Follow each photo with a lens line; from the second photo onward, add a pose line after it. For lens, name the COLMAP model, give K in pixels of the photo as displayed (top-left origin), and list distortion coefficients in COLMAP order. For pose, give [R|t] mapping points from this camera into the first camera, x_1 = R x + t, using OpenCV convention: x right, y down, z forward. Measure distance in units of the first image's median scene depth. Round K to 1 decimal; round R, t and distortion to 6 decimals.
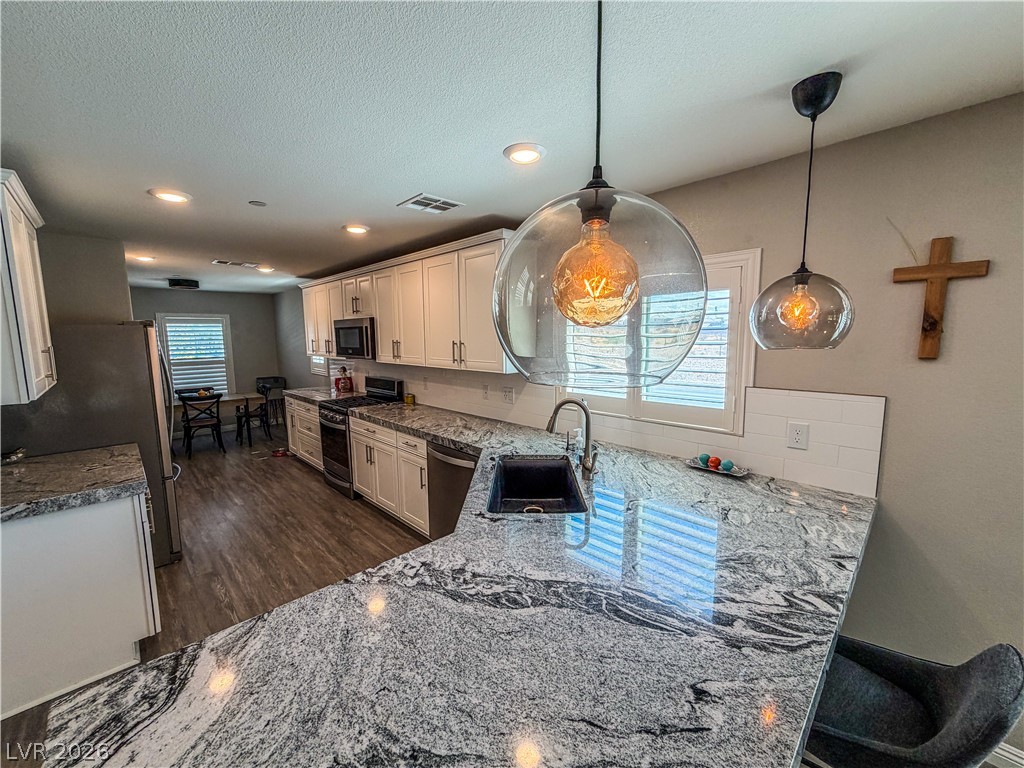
lens RADIAL K [[407.1, 0, 509.8], [0, 407.1, 380.3], [0, 0, 1]] dist [0.001825, -0.000021]
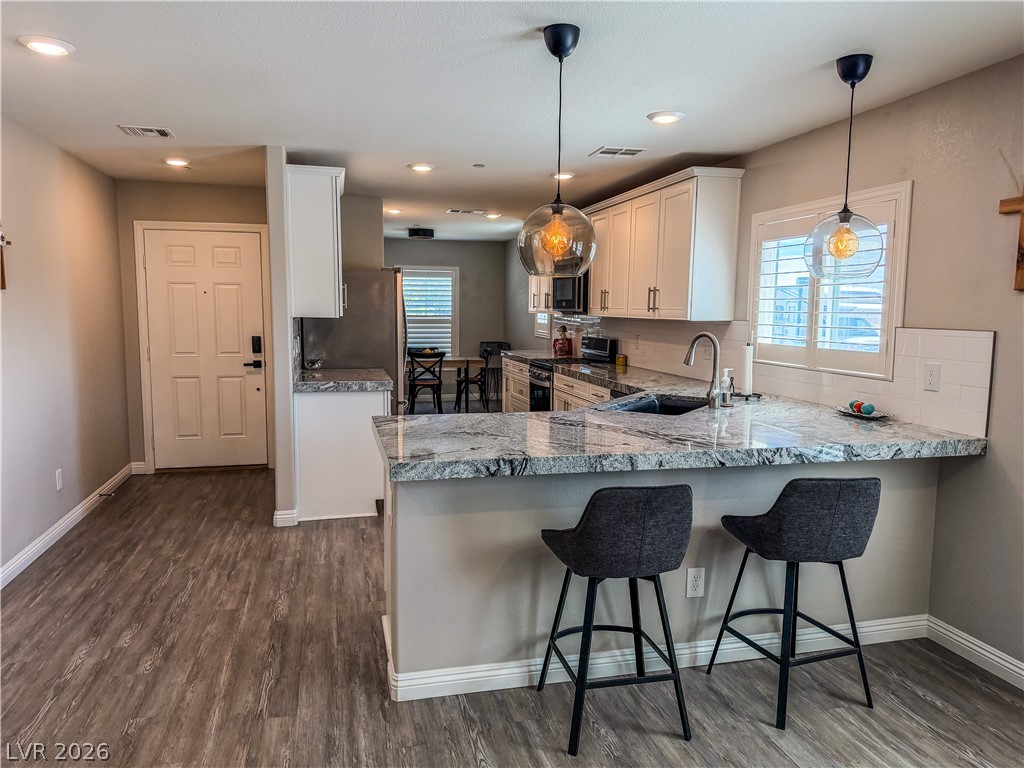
lens RADIAL K [[717.5, 0, 512.8], [0, 717.5, 386.0], [0, 0, 1]] dist [0.112601, -0.131049]
pose [[0.861734, 0.076315, -0.501588, 0.467237], [-0.077492, 0.996821, 0.018531, 0.129098], [0.501408, 0.022900, 0.864908, -0.619493]]
